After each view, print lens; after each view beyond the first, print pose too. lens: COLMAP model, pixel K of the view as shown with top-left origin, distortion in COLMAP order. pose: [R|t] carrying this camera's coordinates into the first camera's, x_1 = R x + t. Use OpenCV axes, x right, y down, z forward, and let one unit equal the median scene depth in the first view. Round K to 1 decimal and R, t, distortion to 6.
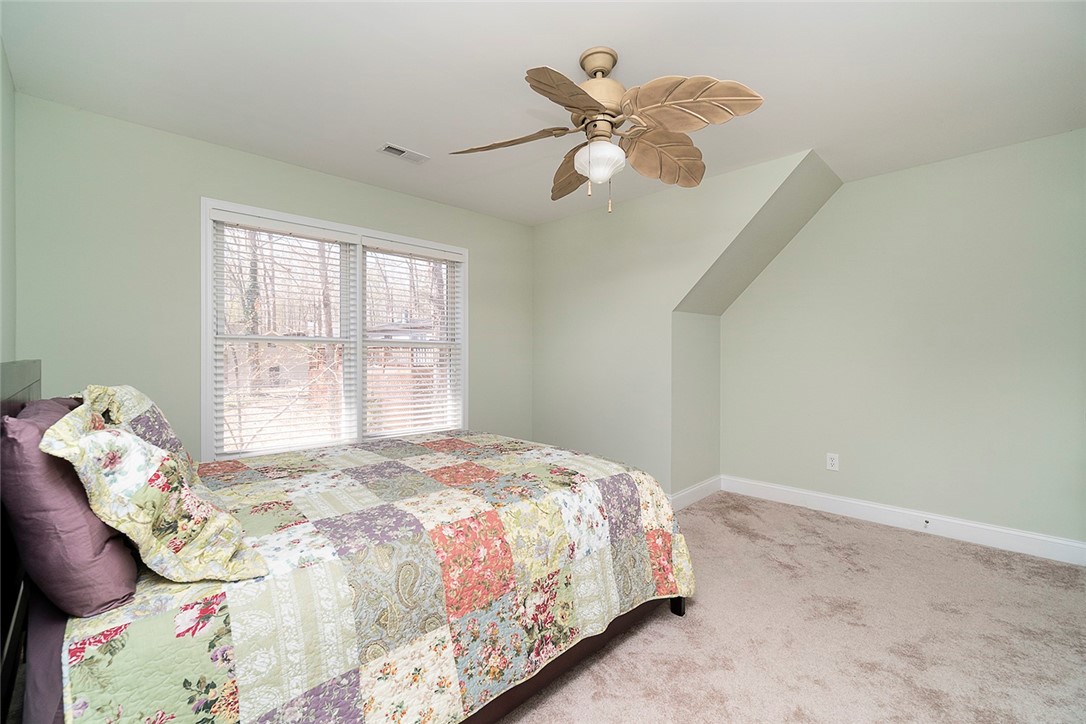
lens RADIAL K [[463.5, 0, 548.5], [0, 463.5, 357.3], [0, 0, 1]] dist [-0.005298, 0.000779]
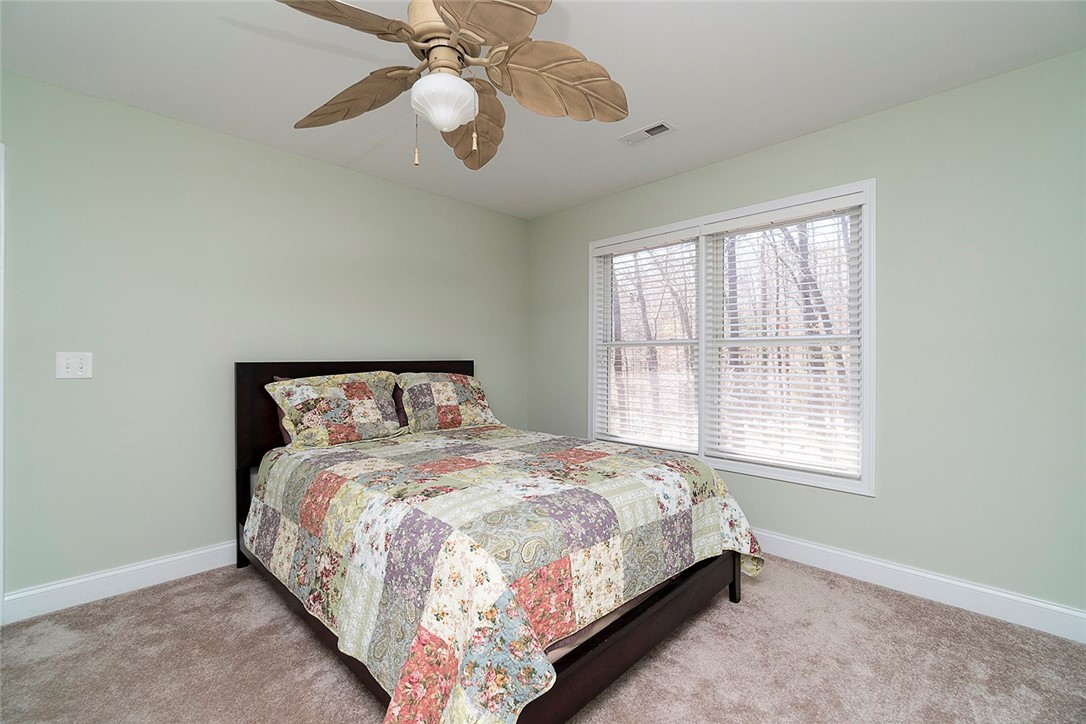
lens RADIAL K [[463.5, 0, 547.6], [0, 463.5, 359.9], [0, 0, 1]] dist [-0.005298, 0.000779]
pose [[0.033696, 0.017876, -0.999272, 0.929243], [-0.001233, 0.999840, 0.017845, -0.015443], [0.999431, 0.000631, 0.033712, 1.207221]]
